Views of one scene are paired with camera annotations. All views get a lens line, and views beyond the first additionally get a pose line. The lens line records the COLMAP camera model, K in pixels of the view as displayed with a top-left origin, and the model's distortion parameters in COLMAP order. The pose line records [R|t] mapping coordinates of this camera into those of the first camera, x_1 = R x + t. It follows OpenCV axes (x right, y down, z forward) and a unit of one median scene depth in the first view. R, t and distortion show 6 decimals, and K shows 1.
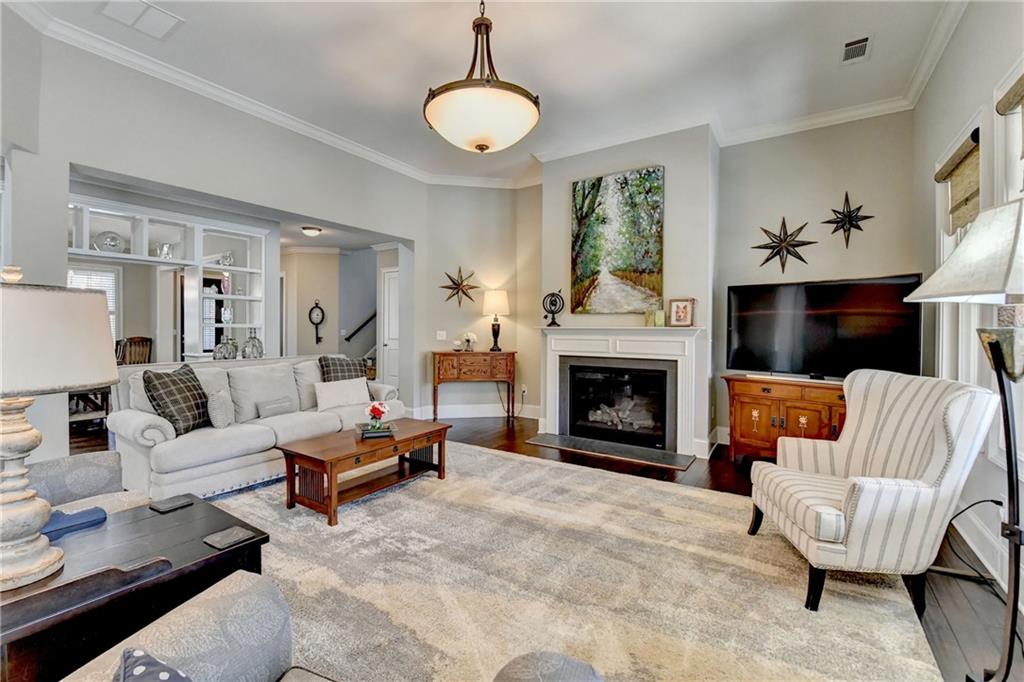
lens RADIAL K [[443.1, 0, 493.8], [0, 443.1, 331.4], [0, 0, 1]] dist [-0.012306, -0.001701]
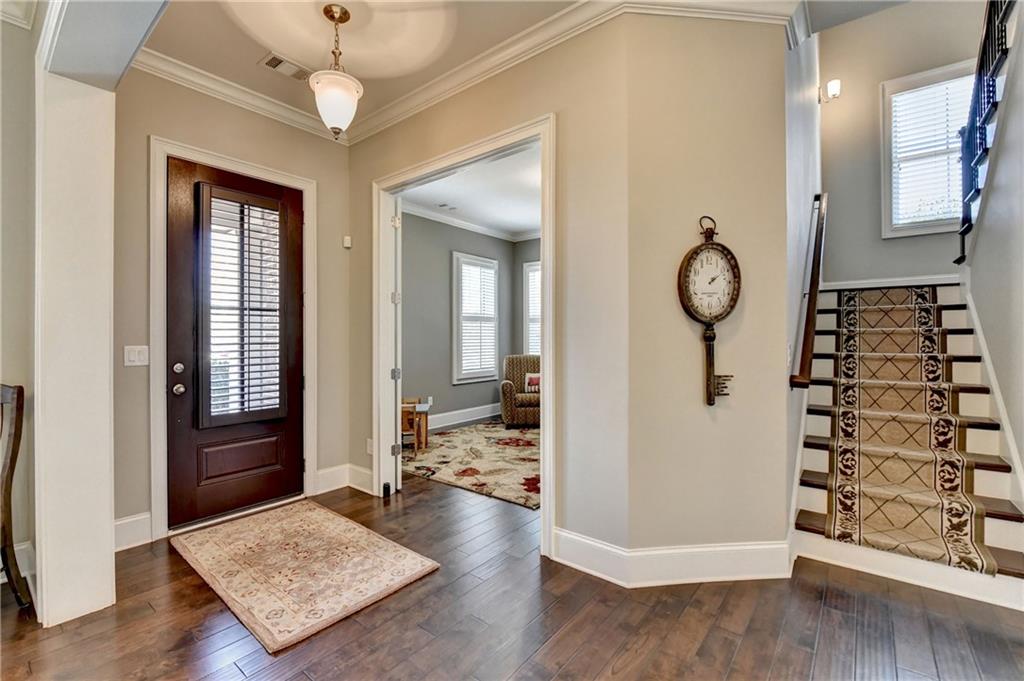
lens RADIAL K [[443.1, 0, 506.9], [0, 443.1, 337.1], [0, 0, 1]] dist [-0.012306, -0.001701]
pose [[-0.080941, -0.002831, -0.996715, -0.333212], [-0.002836, 0.999993, -0.002610, -0.013340], [0.996715, 0.002616, -0.080948, 1.895021]]
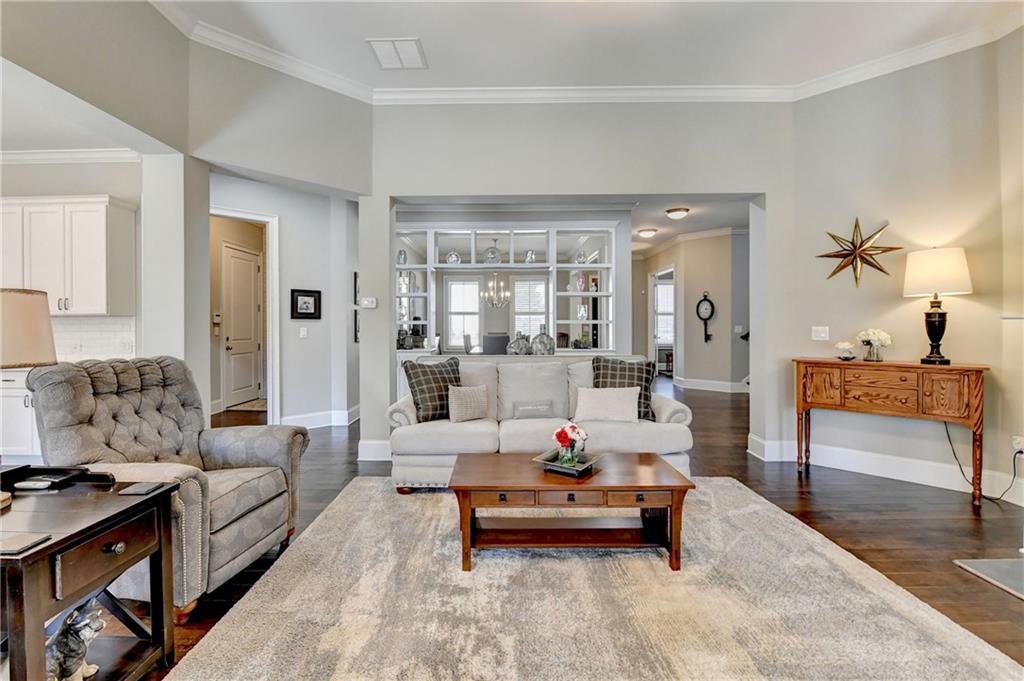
lens RADIAL K [[443.1, 0, 495.9], [0, 443.1, 328.0], [0, 0, 1]] dist [-0.012306, -0.001701]
pose [[0.555118, -0.001078, -0.831771, 0.195198], [-0.000178, 0.999999, -0.001414, 0.003111], [0.831771, 0.000933, 0.555117, 0.361551]]
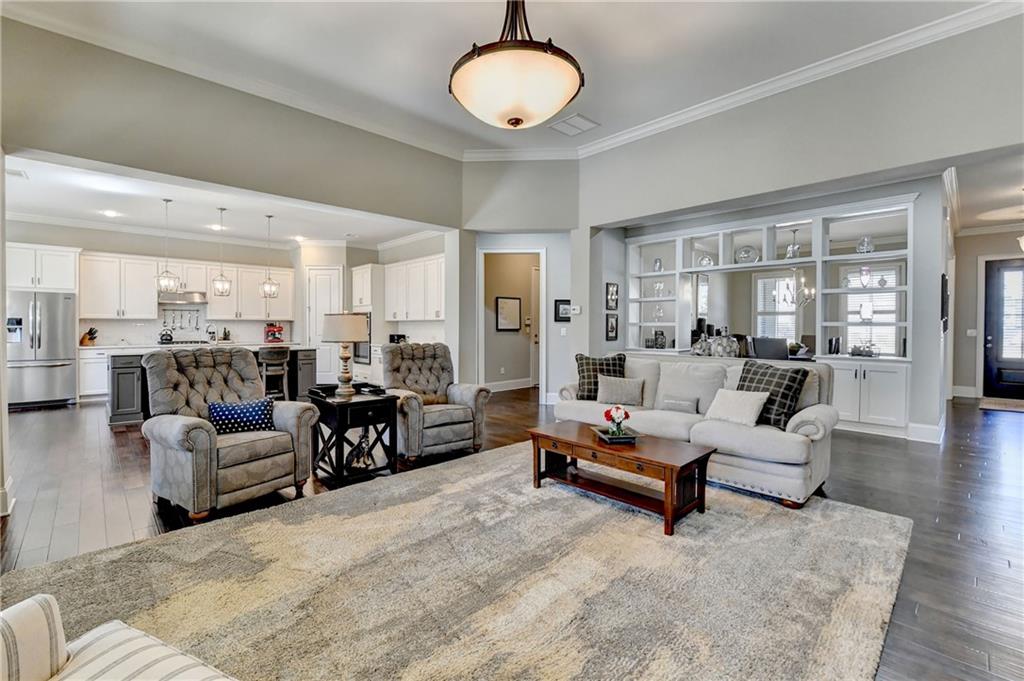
lens RADIAL K [[443.1, 0, 492.2], [0, 443.1, 330.1], [0, 0, 1]] dist [-0.012306, -0.001701]
pose [[-0.227778, 0.005178, -0.973699, 0.507693], [-0.009706, 0.999924, 0.007588, -0.001974], [0.973665, 0.011179, -0.227710, 0.691250]]
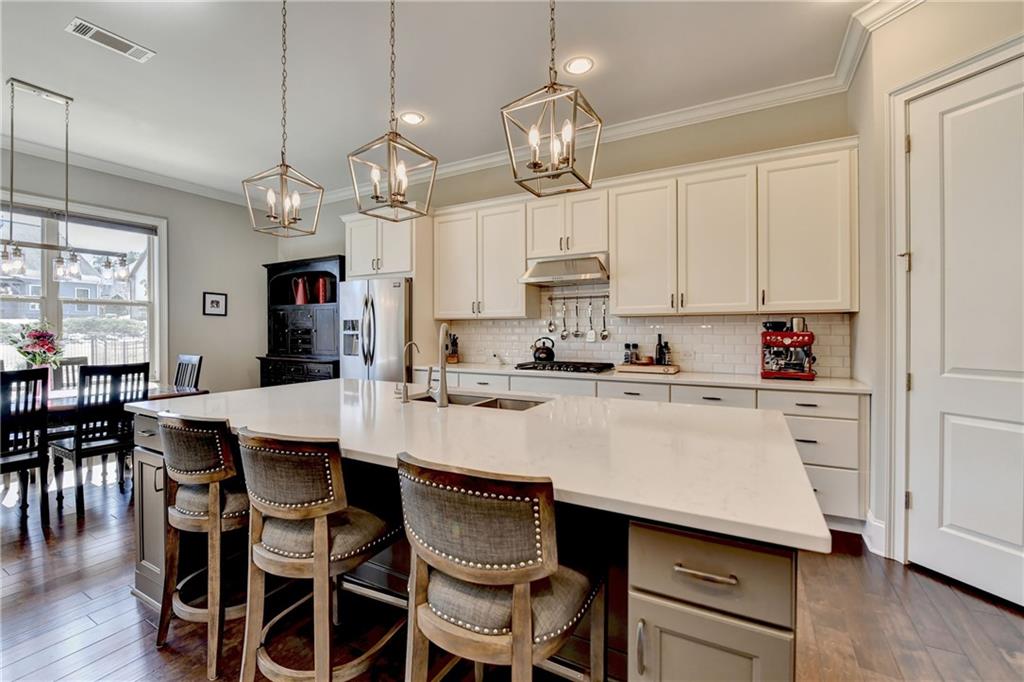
lens RADIAL K [[443.1, 0, 502.0], [0, 443.1, 332.4], [0, 0, 1]] dist [-0.012306, -0.001701]
pose [[-0.995895, 0.001398, -0.090501, -0.742964], [0.000387, 0.999937, 0.011179, 0.000792], [0.090511, 0.011098, -0.995834, -0.108540]]
